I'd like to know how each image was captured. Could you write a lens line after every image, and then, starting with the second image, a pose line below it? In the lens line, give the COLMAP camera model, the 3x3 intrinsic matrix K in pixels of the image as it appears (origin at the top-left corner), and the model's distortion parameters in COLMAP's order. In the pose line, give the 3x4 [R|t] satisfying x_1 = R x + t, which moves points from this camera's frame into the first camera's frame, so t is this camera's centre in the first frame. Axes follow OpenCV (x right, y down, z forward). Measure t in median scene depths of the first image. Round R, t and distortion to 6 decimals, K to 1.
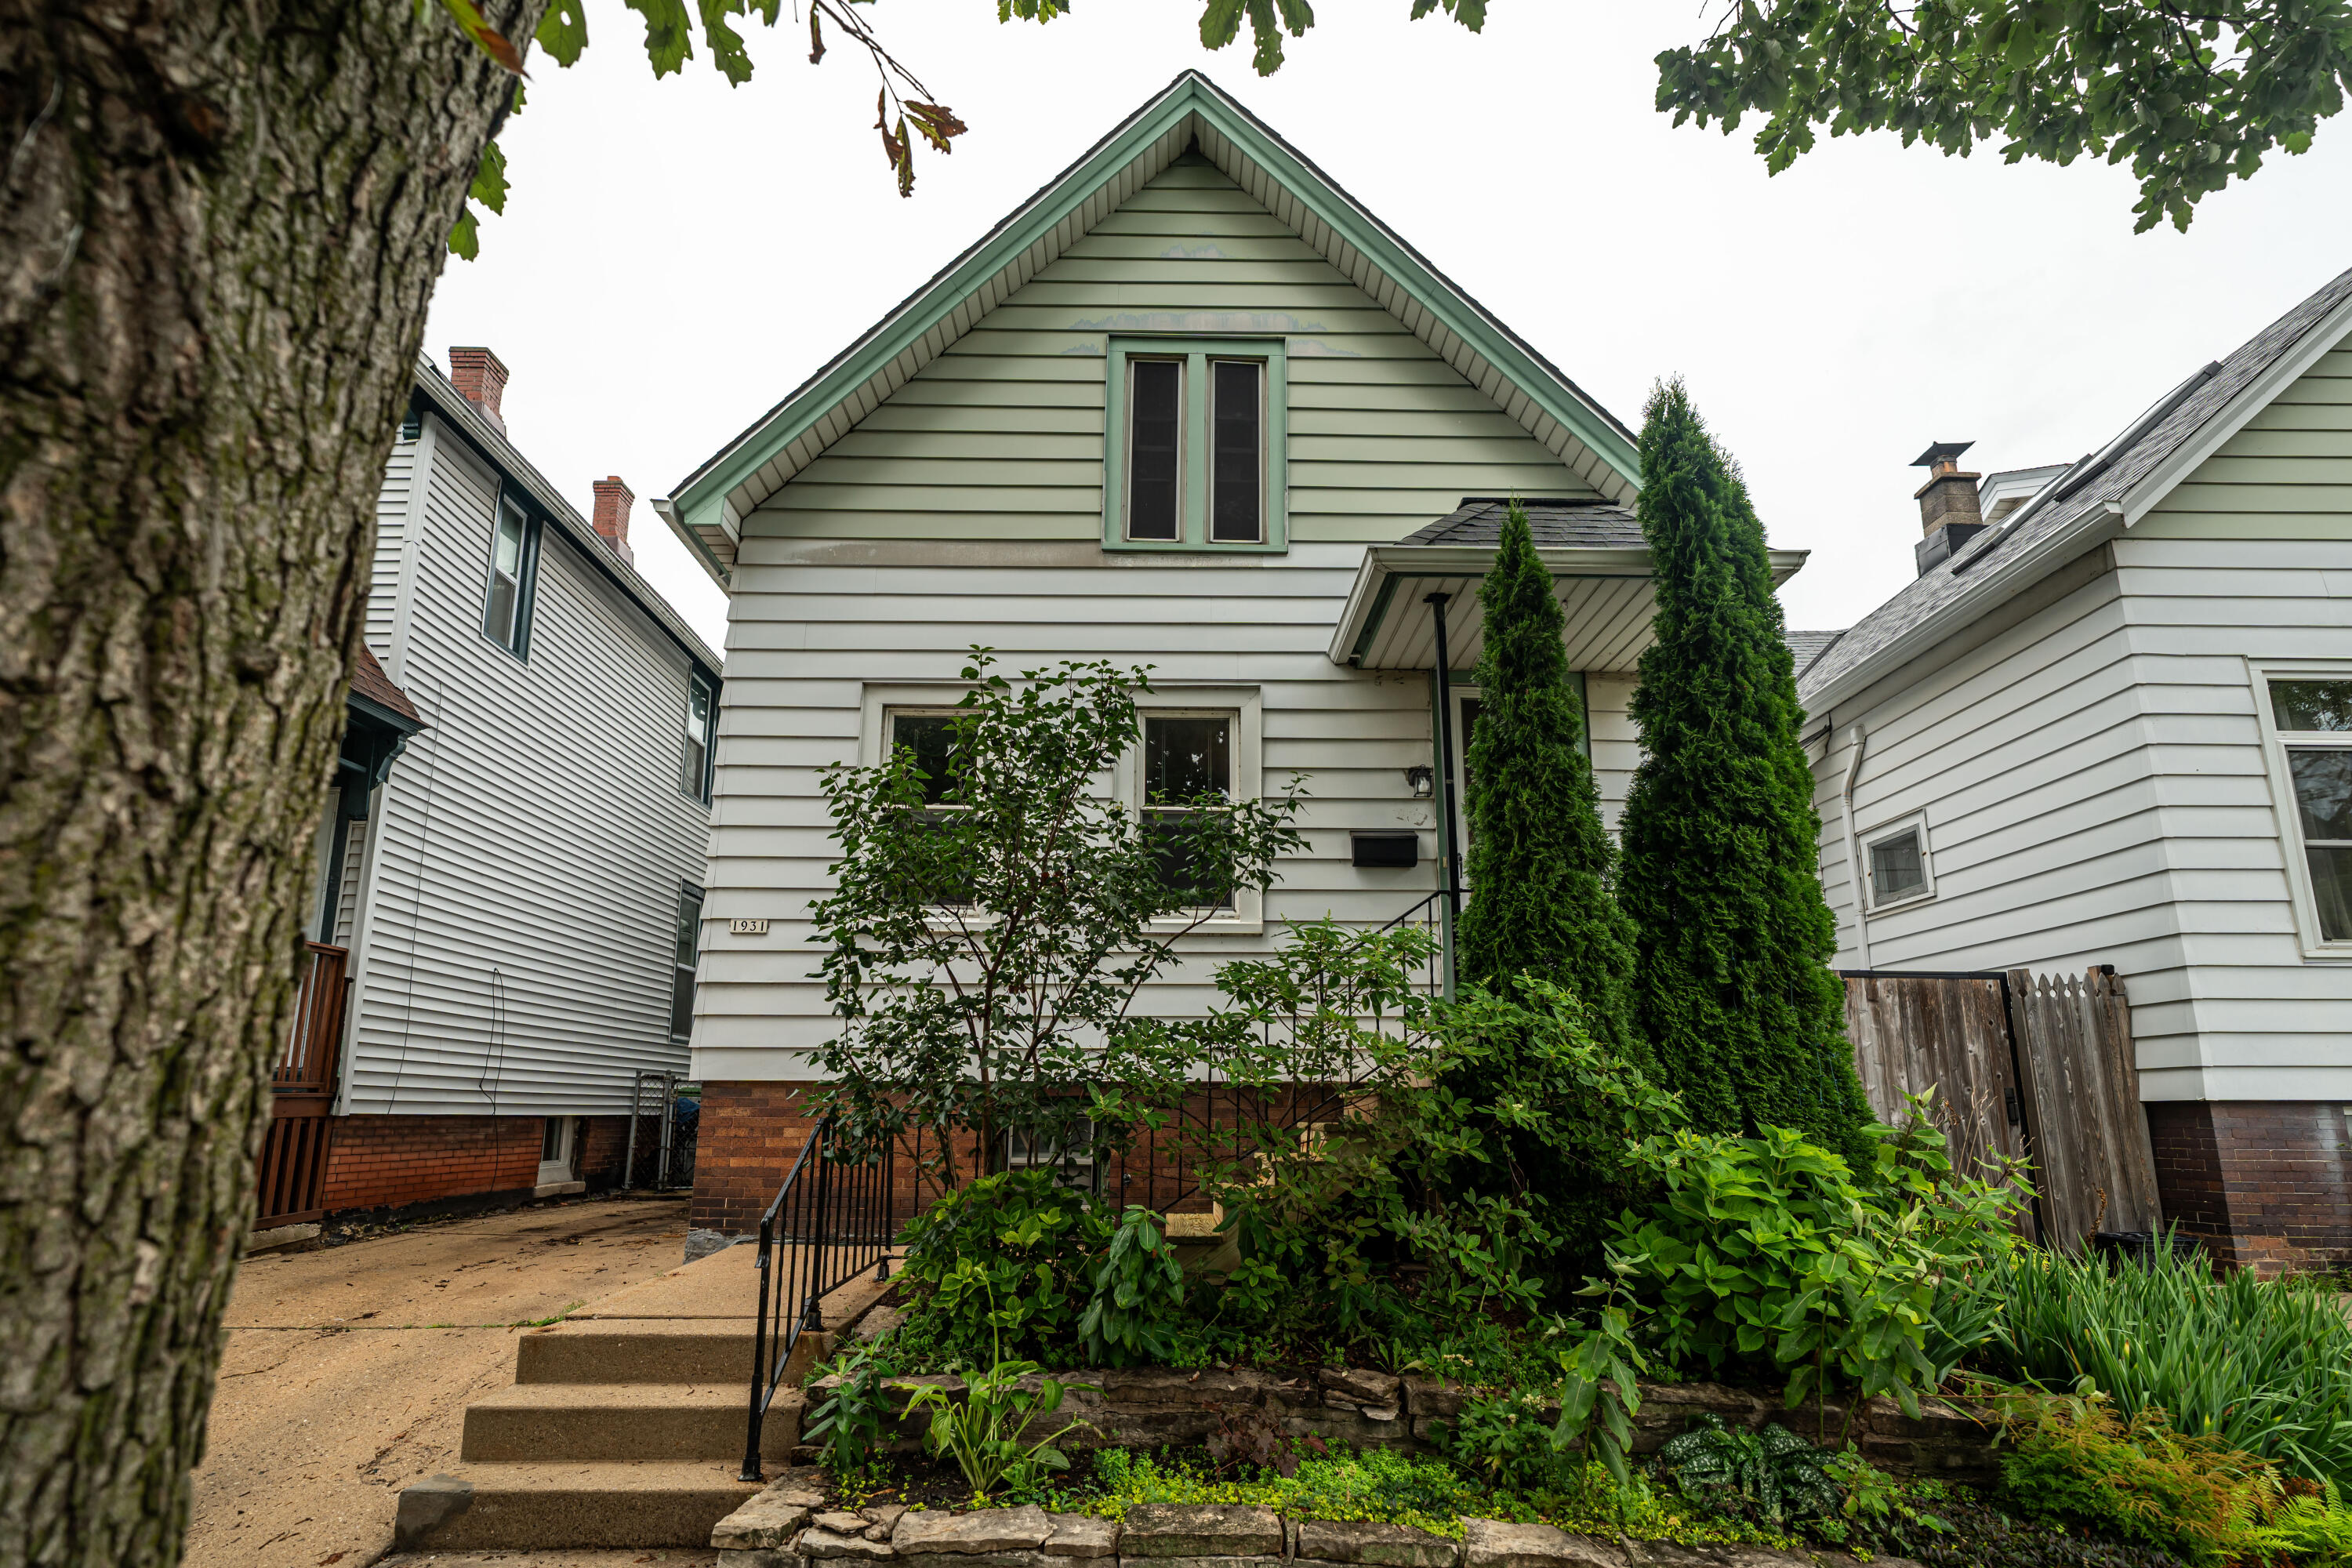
lens RADIAL K [[1087.3, 0, 1176.0], [0, 1087.3, 784.0], [0, 0, 1]] dist [-0.005541, 0.000016]
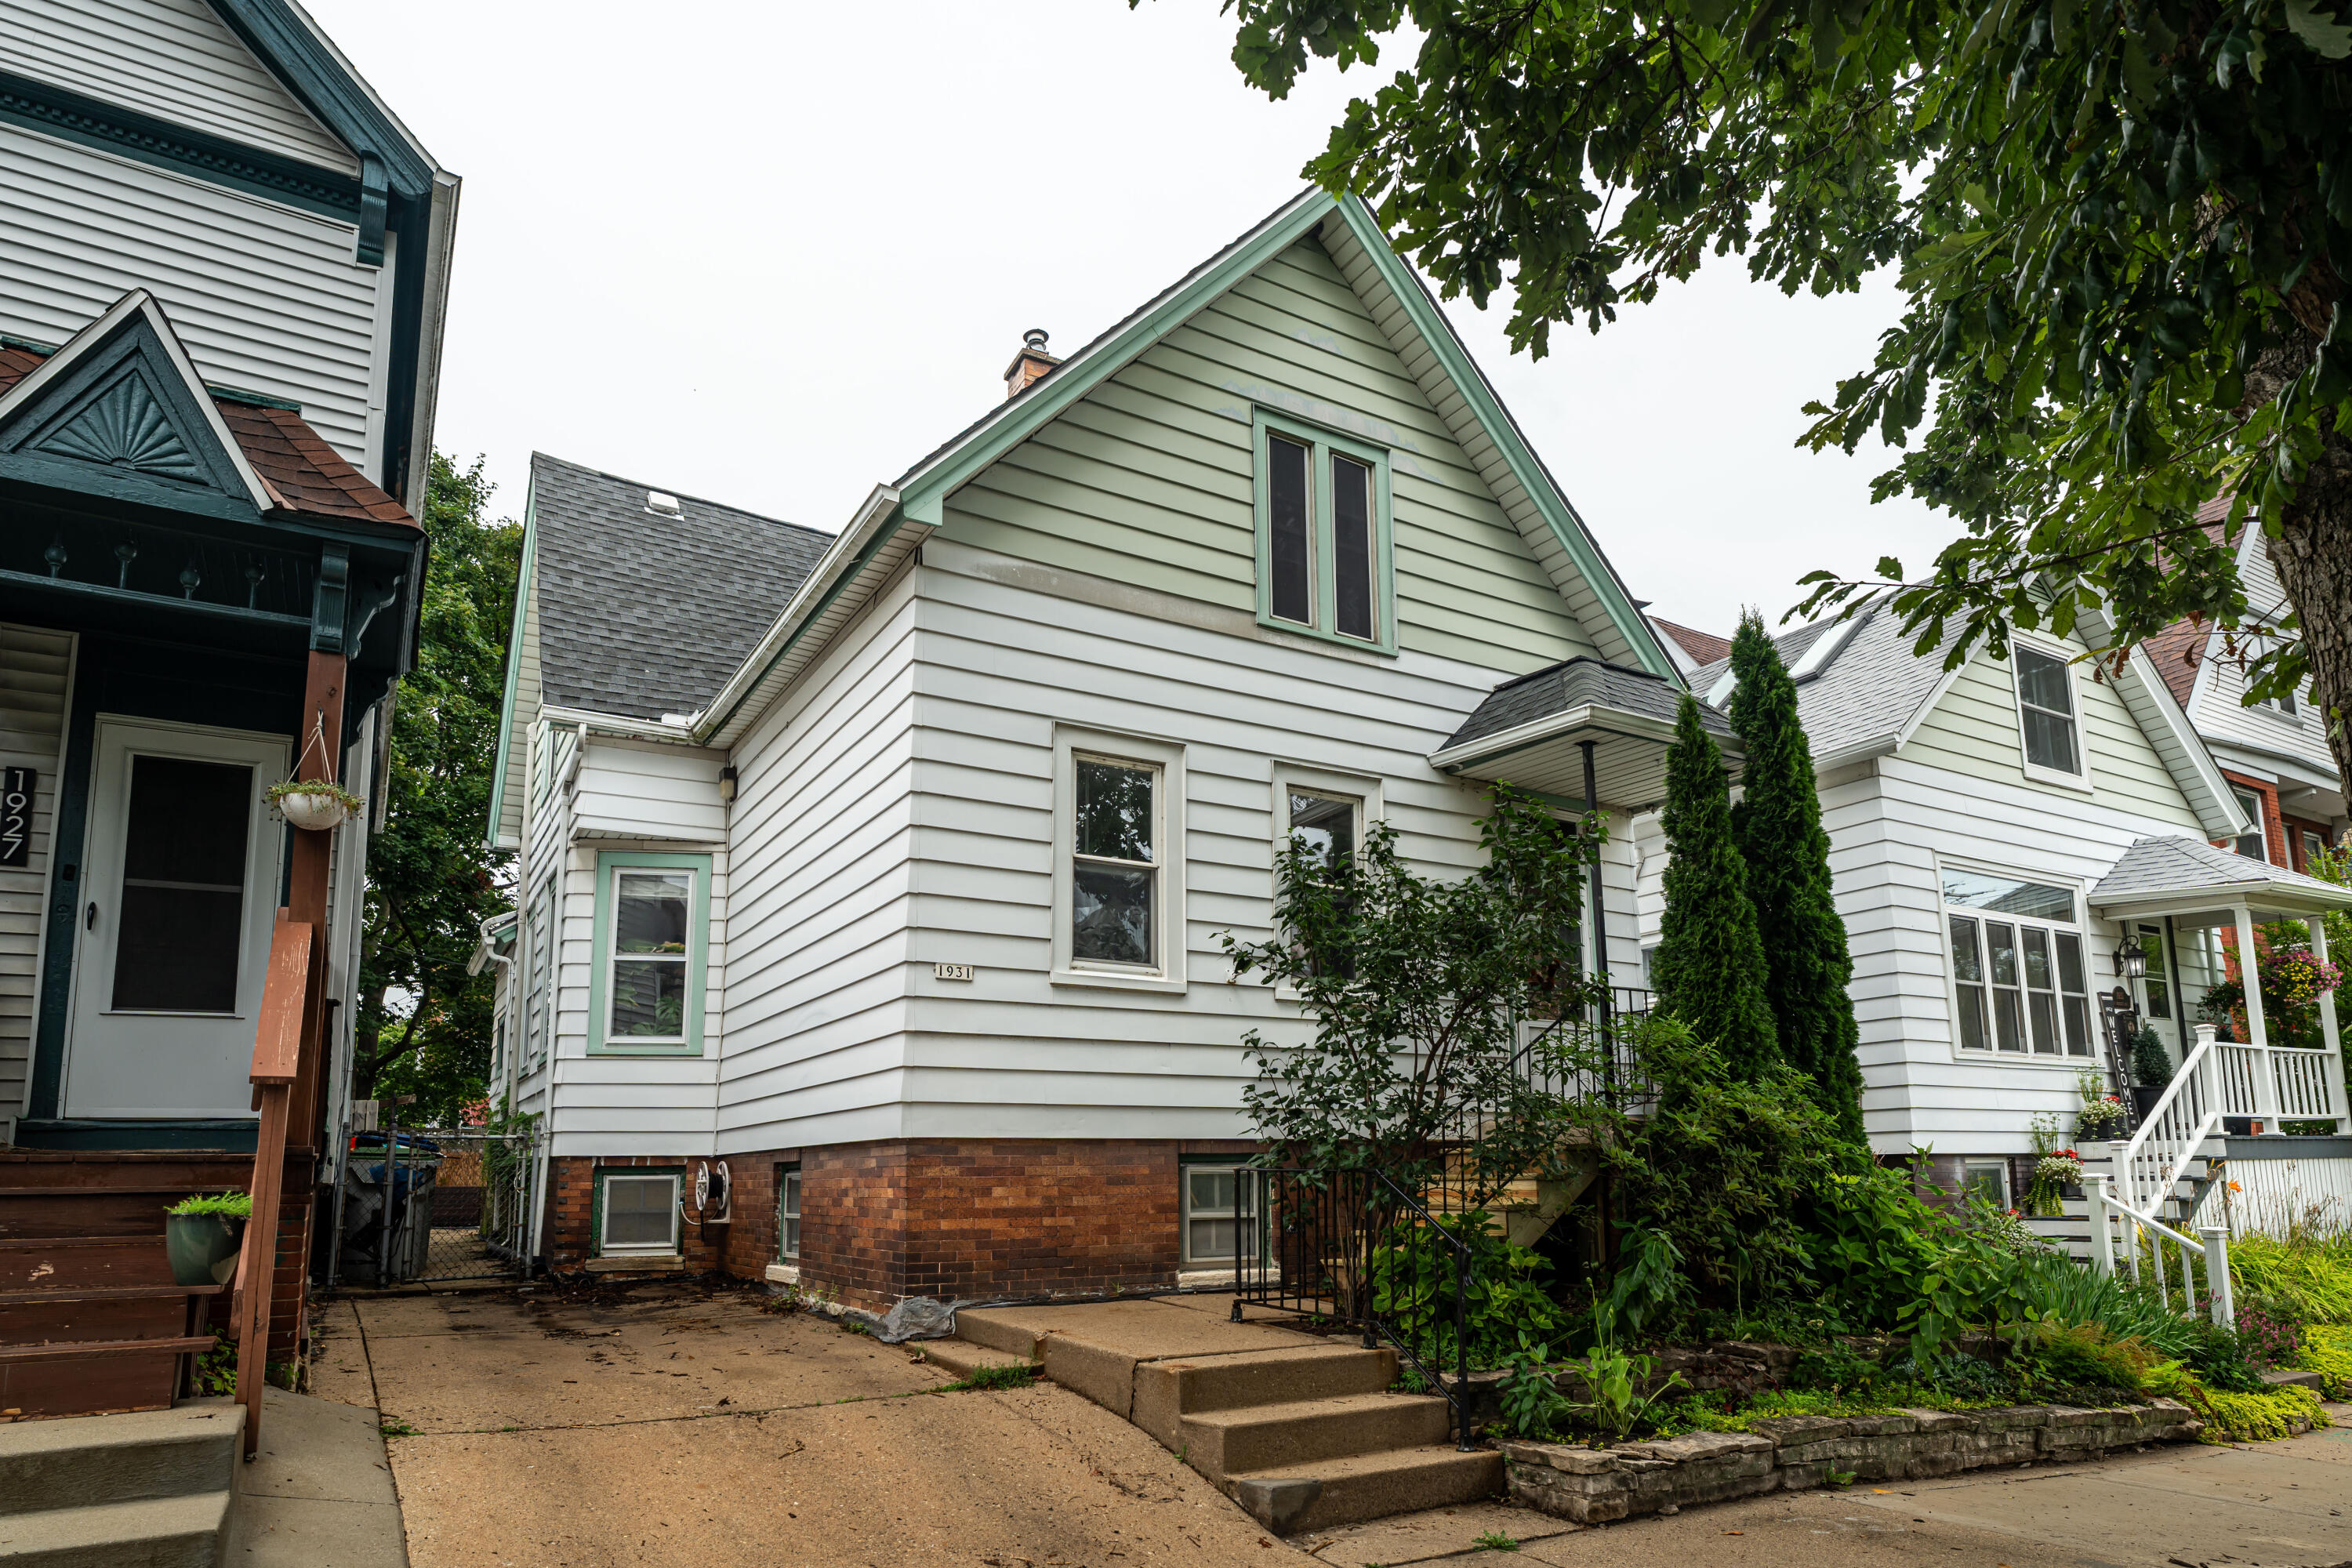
lens RADIAL K [[1339.0, 0, 1172.7], [0, 1339.0, 792.5], [0, 0, 1]] dist [-0.001167, 0.000354]
pose [[0.868263, 0.125701, 0.479916, -0.754286], [-0.131775, 0.991054, -0.021172, -0.020507], [-0.478284, -0.044858, 0.877059, -0.082077]]
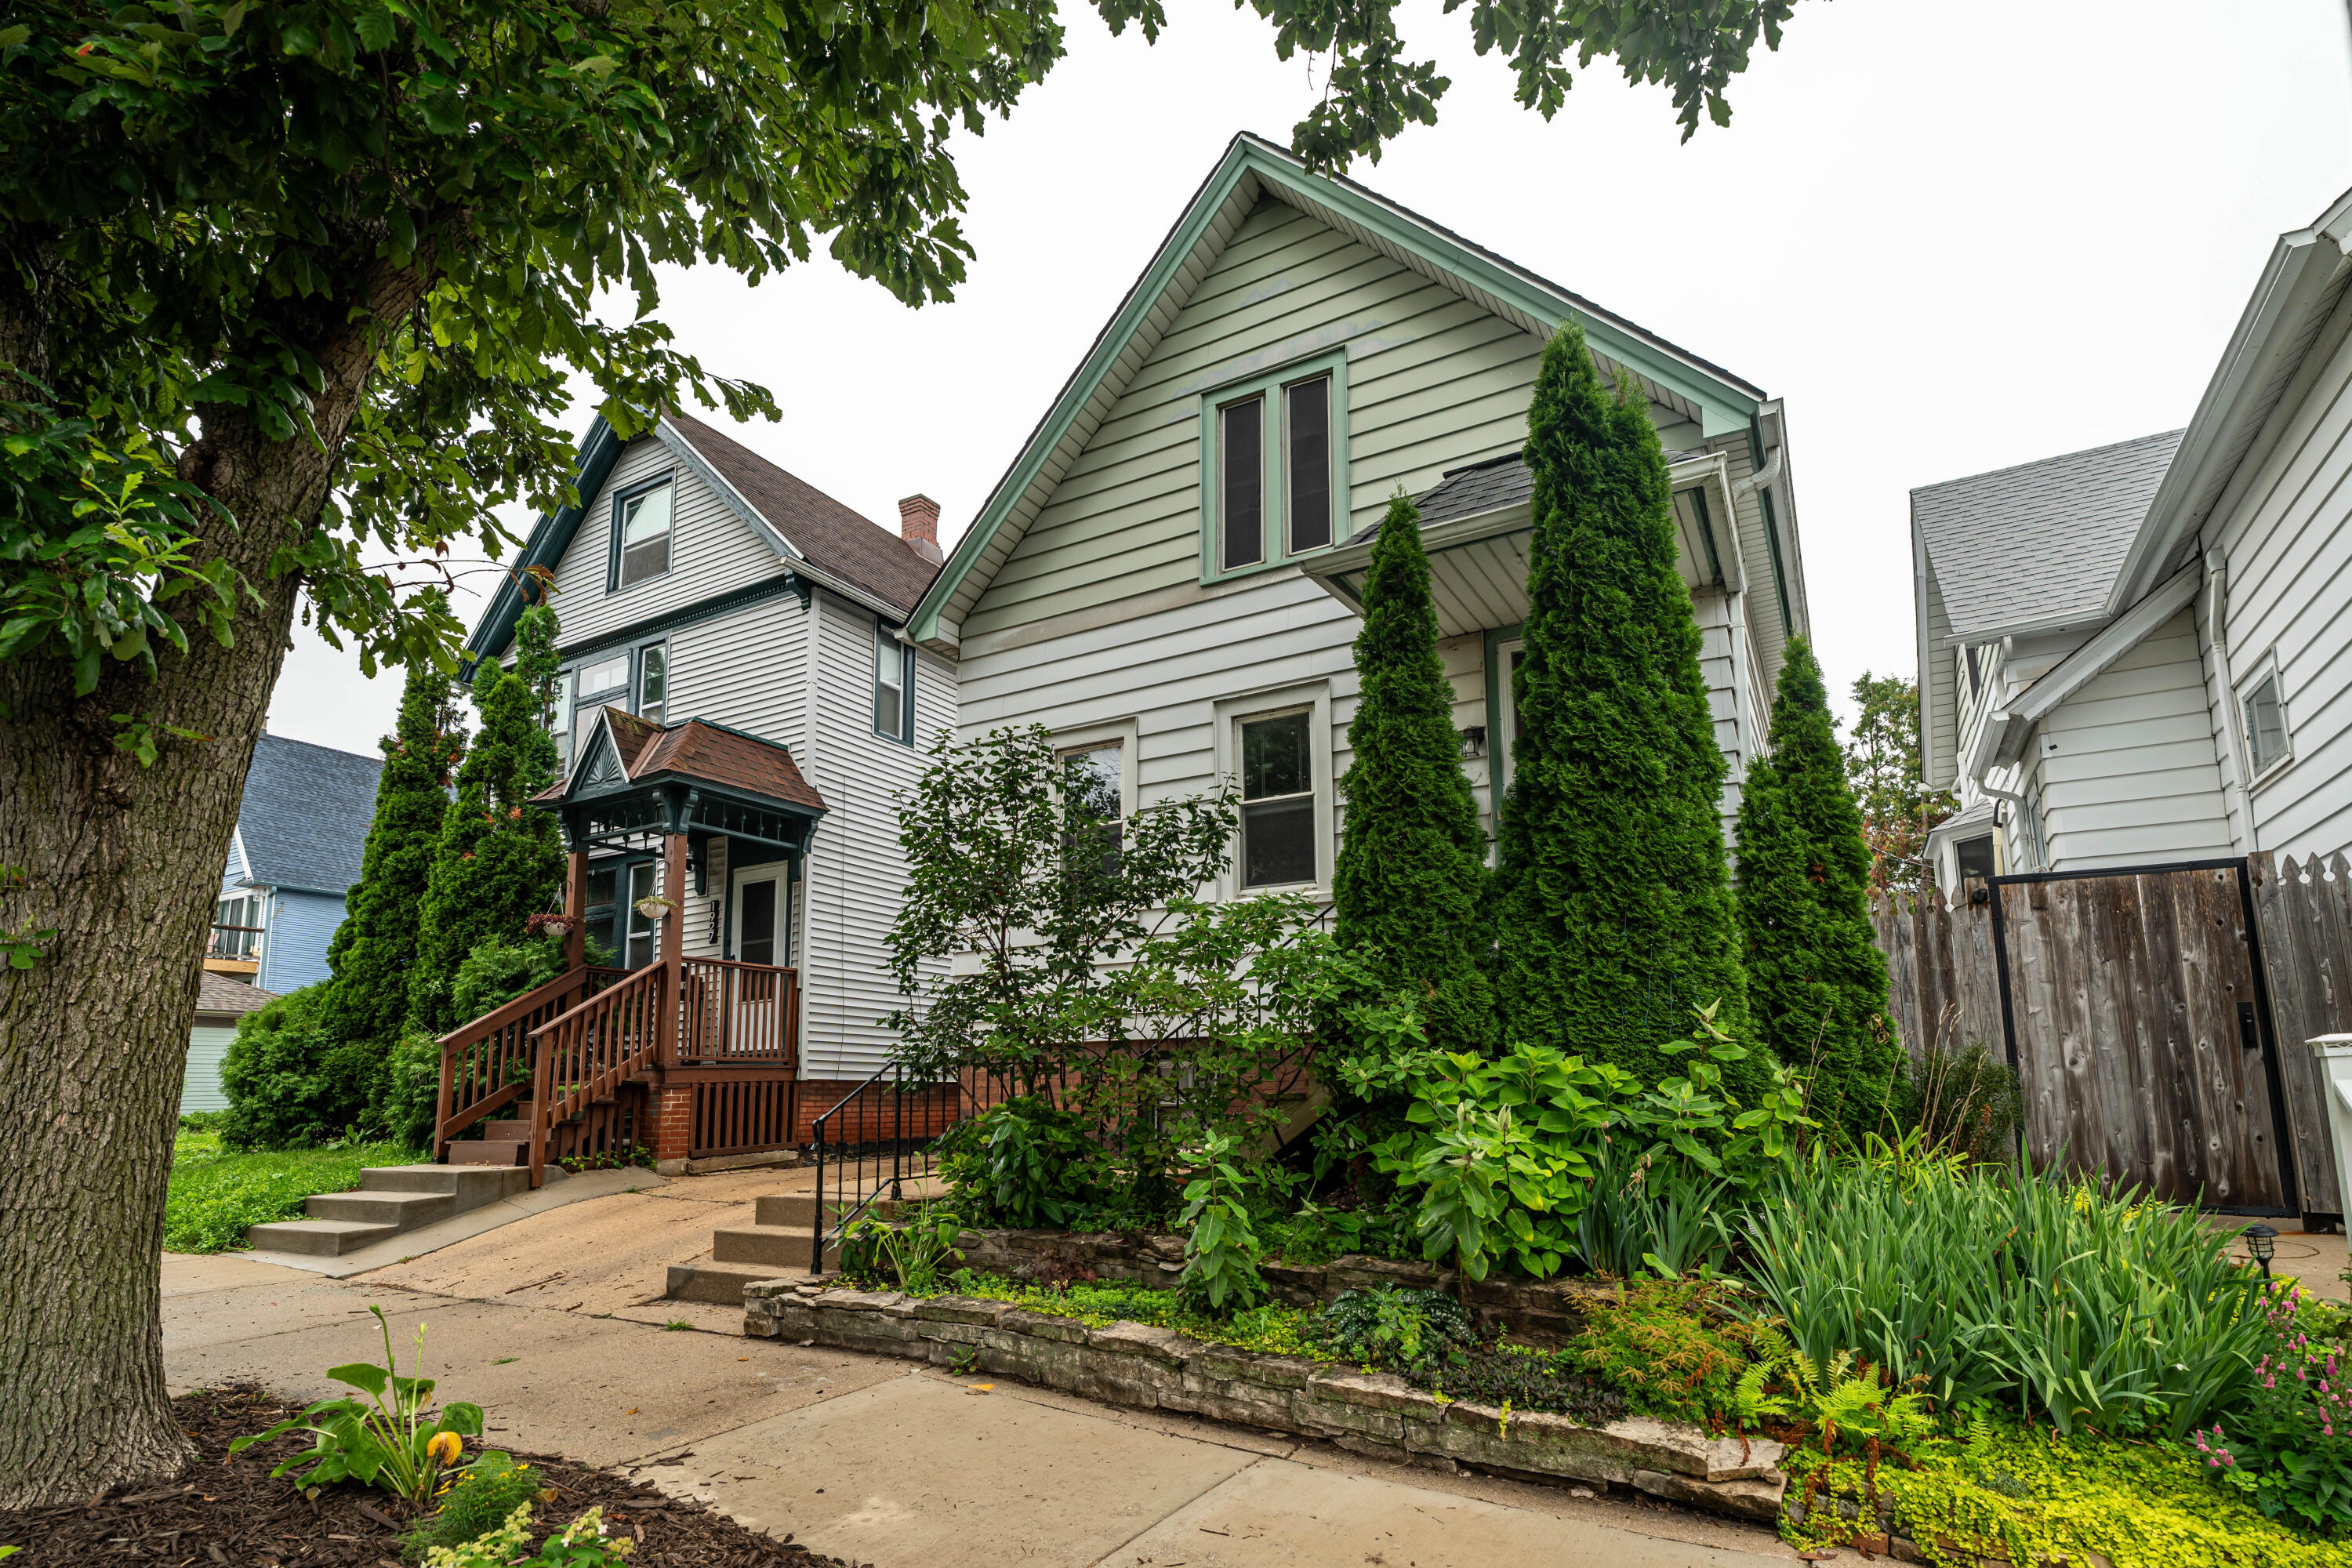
lens RADIAL K [[1146.4, 0, 1186.2], [0, 1146.4, 762.9], [0, 0, 1]] dist [-0.004243, 0.000004]
pose [[0.859681, -0.154518, -0.486901, 0.504524], [0.159271, 0.986719, -0.031922, 0.009169], [0.485367, -0.050106, 0.872874, -0.096193]]
